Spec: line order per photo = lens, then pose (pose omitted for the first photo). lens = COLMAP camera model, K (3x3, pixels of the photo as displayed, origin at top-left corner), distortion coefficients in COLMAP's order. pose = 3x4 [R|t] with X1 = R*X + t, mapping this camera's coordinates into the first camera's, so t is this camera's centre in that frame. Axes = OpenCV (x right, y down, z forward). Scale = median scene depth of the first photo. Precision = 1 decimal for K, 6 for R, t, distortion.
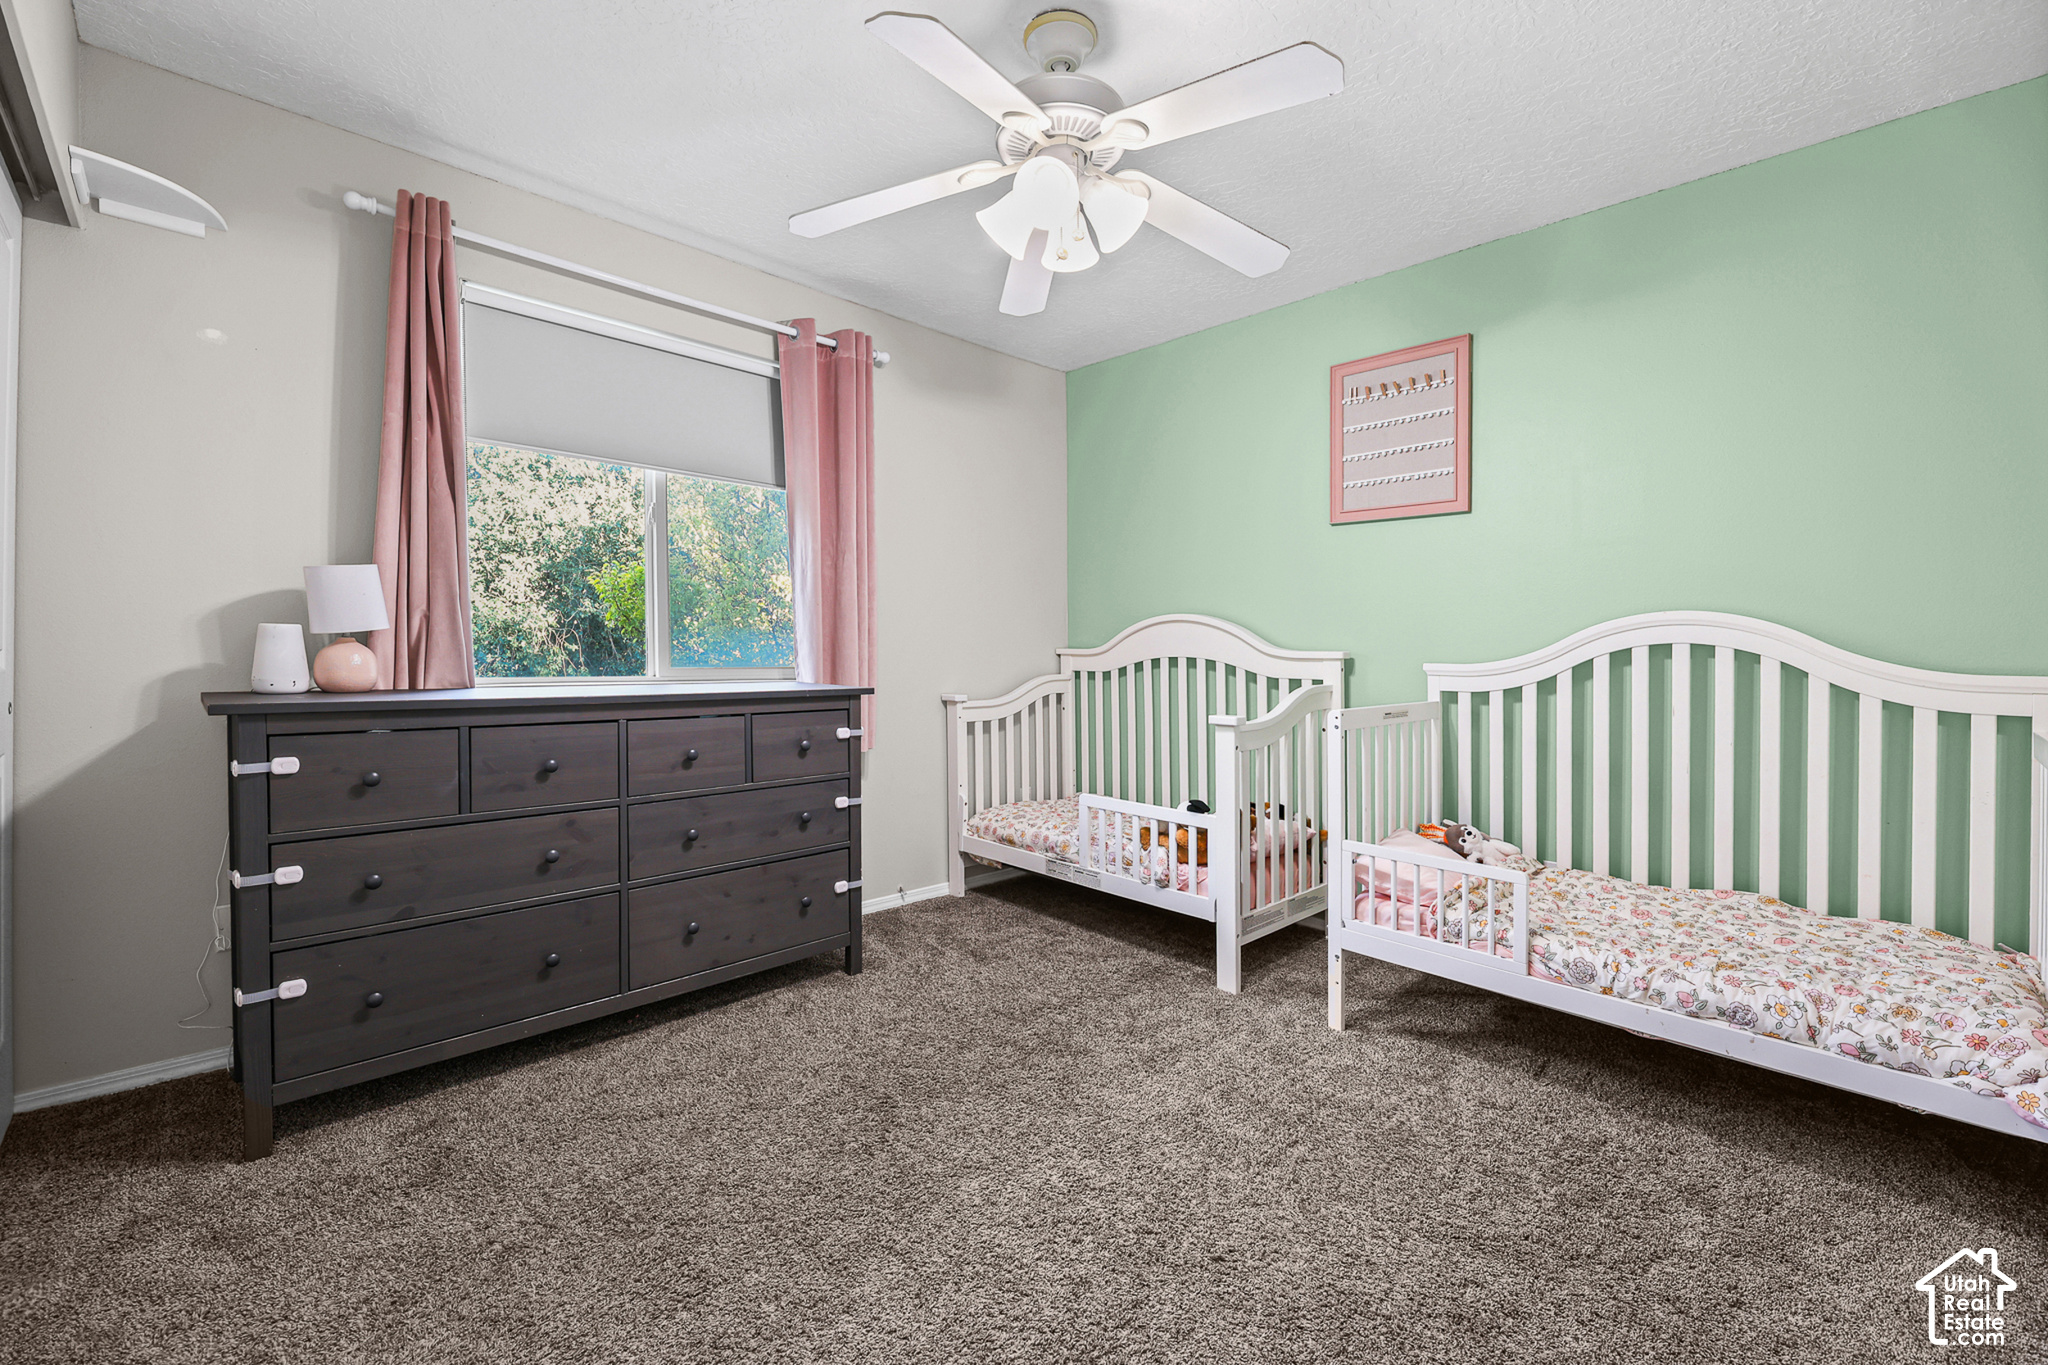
lens RADIAL K [[837.2, 0, 1023.1], [0, 837.2, 643.2], [0, 0, 1]] dist [-0.002324, -0.000242]
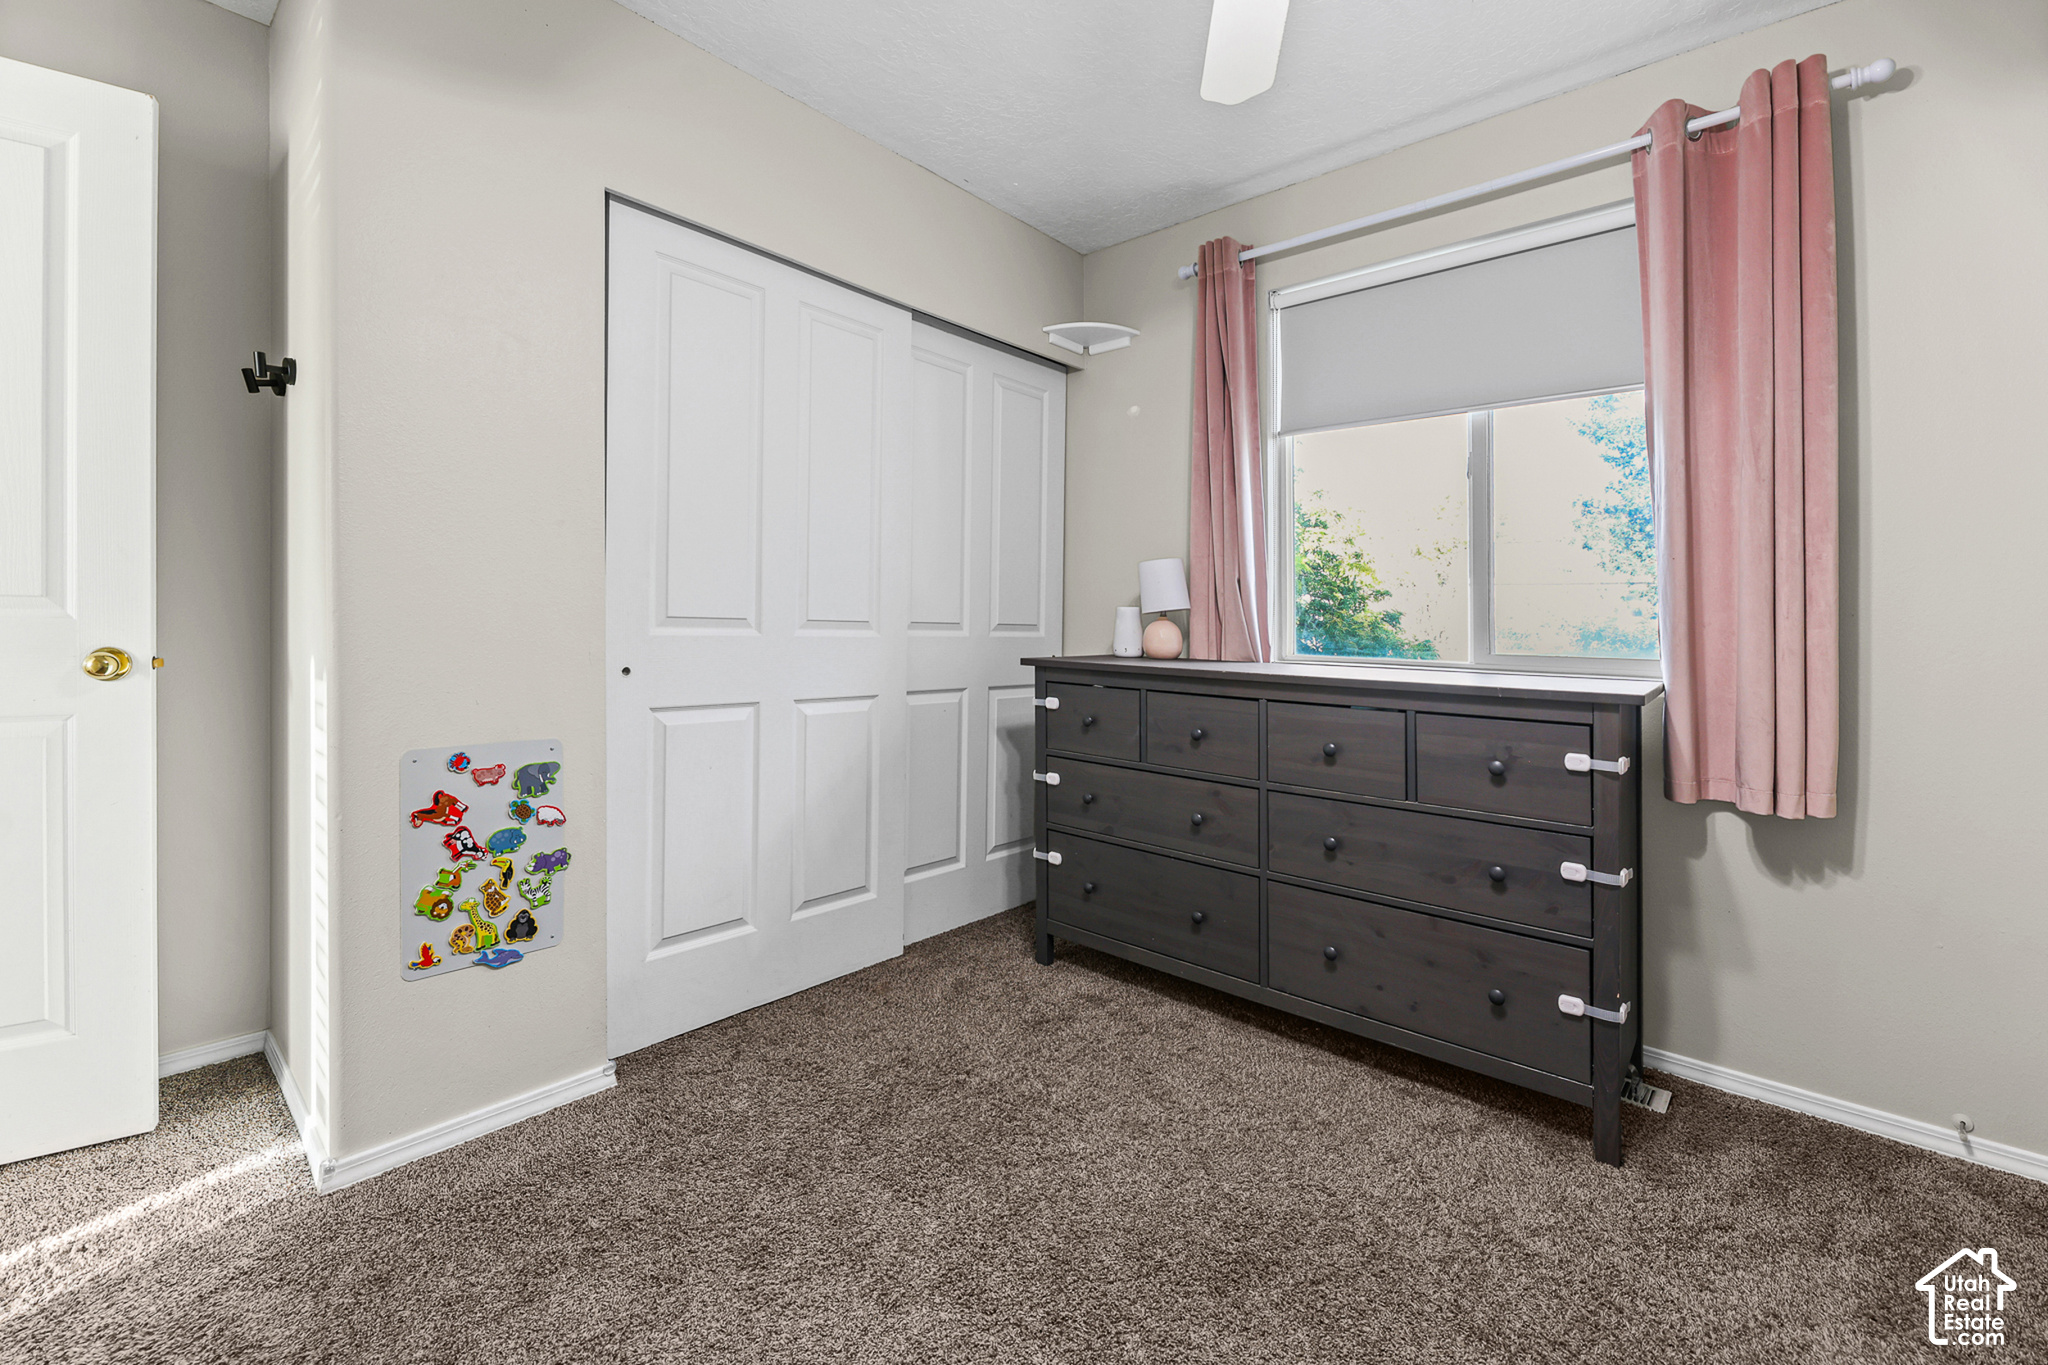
lens RADIAL K [[856.5, 0, 1021.4], [0, 856.5, 627.5], [0, 0, 1]] dist [-0.009404, -0.000274]
pose [[0.077129, 0.000039, -0.997021, 0.469661], [-0.007073, 0.999975, -0.000508, 0.012226], [0.996996, 0.007091, 0.077127, 0.645929]]
